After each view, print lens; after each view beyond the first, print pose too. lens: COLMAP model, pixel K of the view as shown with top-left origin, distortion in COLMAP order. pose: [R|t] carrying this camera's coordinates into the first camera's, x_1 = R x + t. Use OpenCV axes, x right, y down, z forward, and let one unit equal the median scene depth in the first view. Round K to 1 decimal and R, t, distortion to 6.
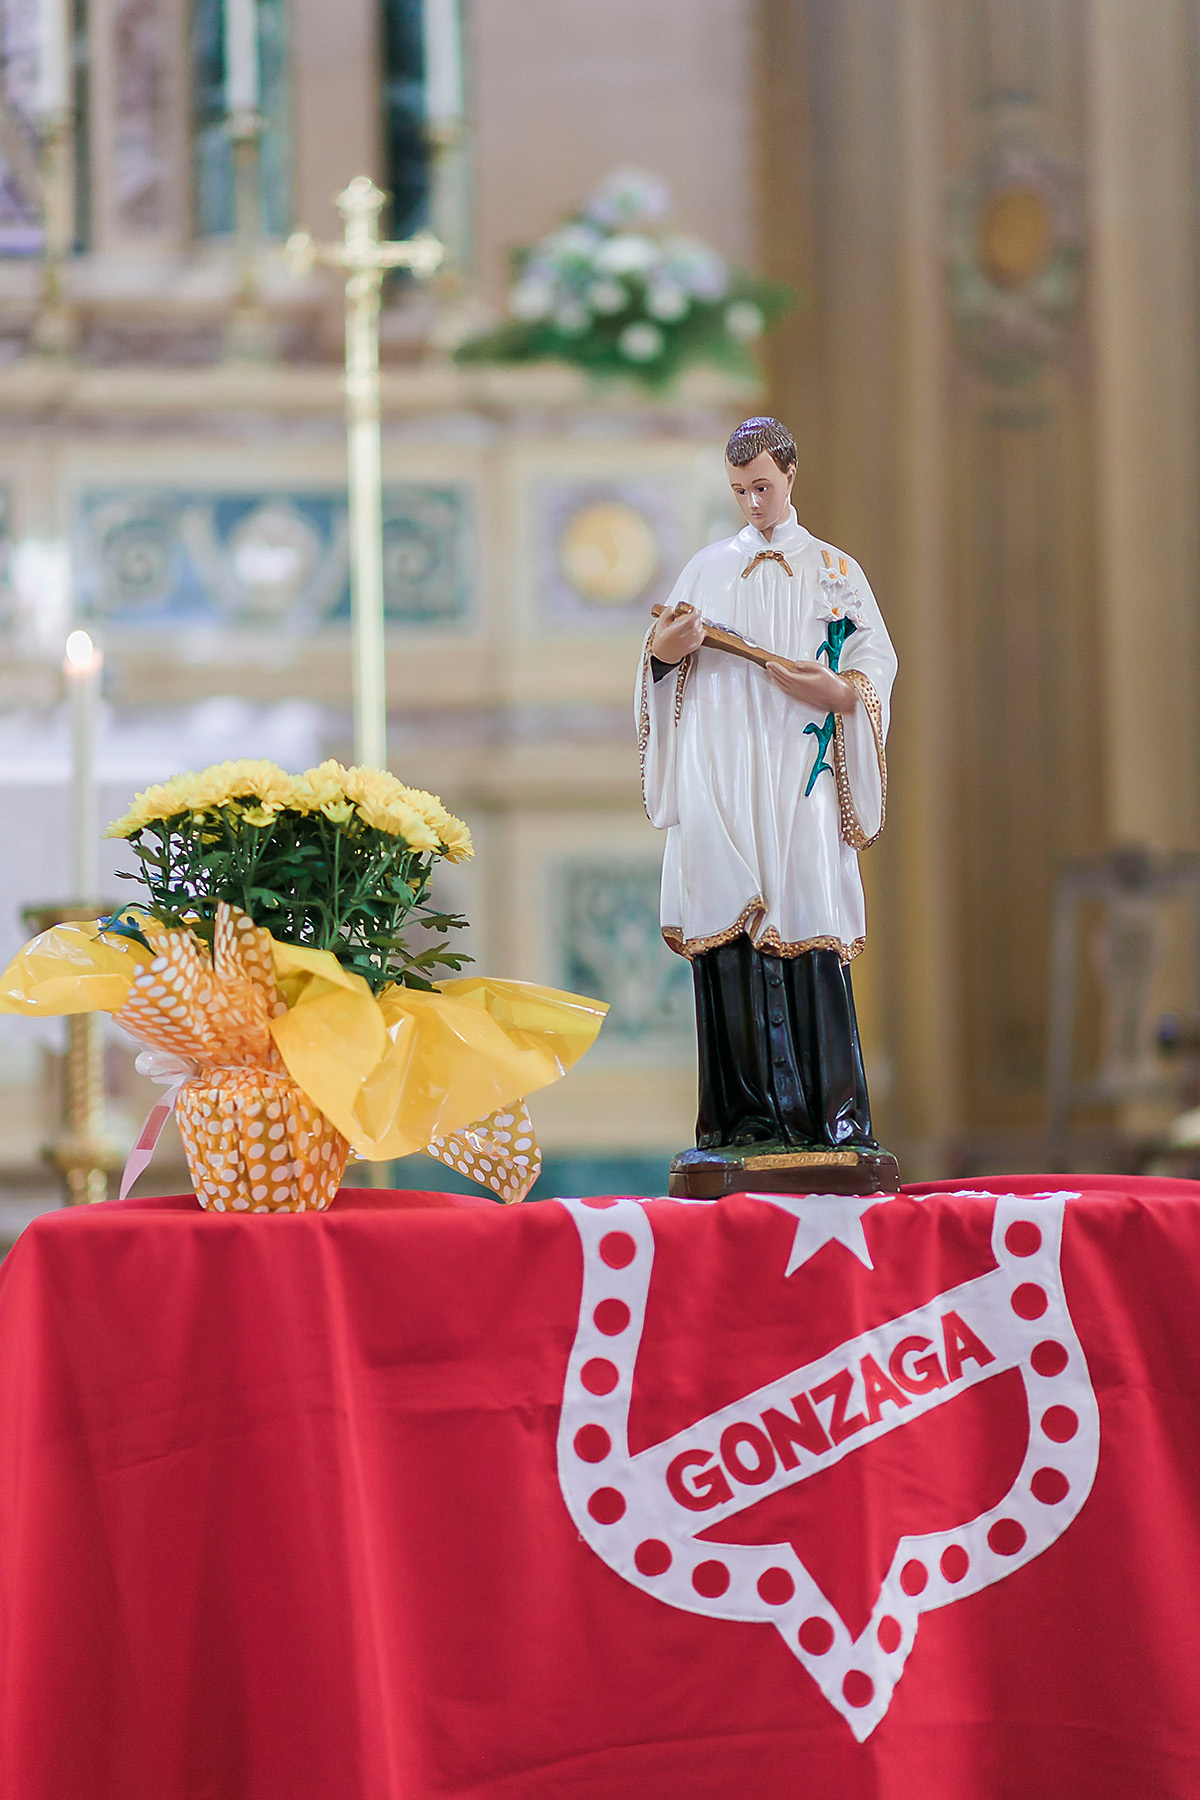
lens RADIAL K [[4365.7, 0, 600.0], [0, 4365.7, 900.0], [0, 0, 1]] dist [0.047480, 0.019385]
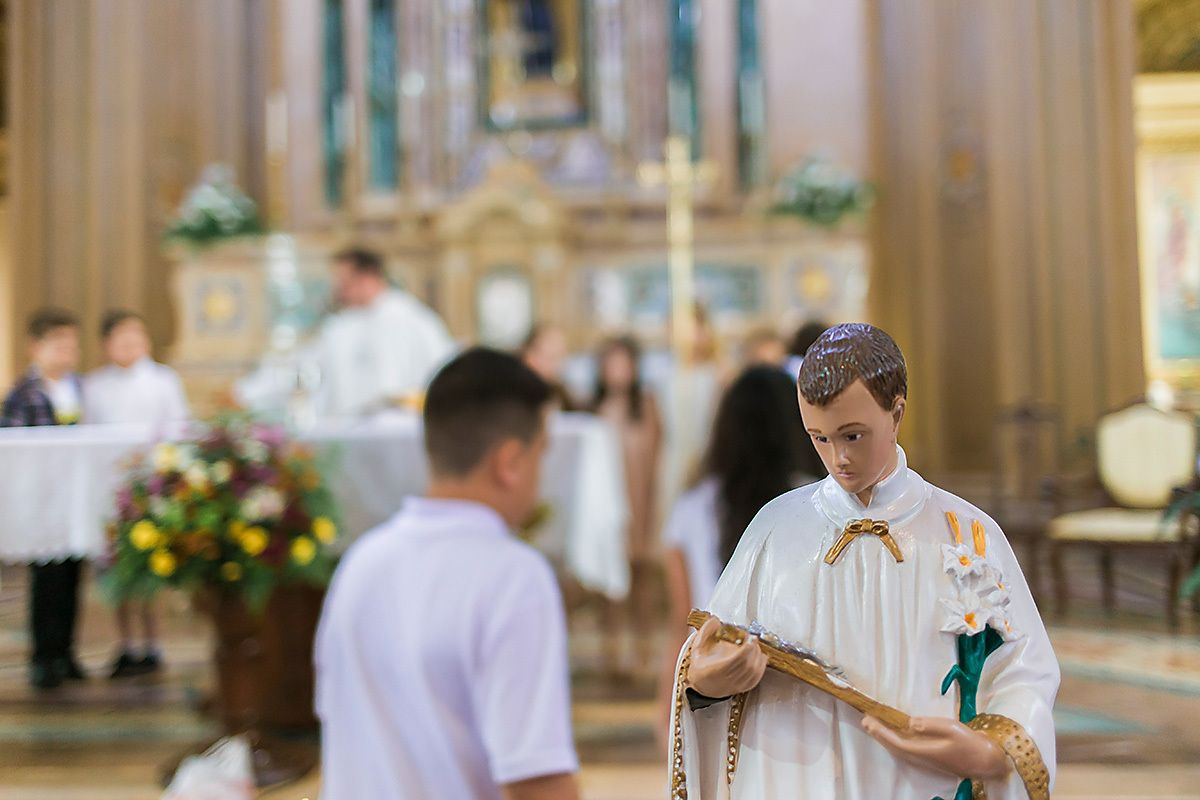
lens RADIAL K [[1148.5, 0, 600.0], [0, 1148.5, 400.0], [0, 0, 1]] dist [0.016333, -0.029140]
pose [[0.980791, -0.011330, -0.194734, 0.033279], [0.018127, 0.999286, 0.033156, -0.105750], [0.194219, -0.036049, 0.980296, 0.820178]]
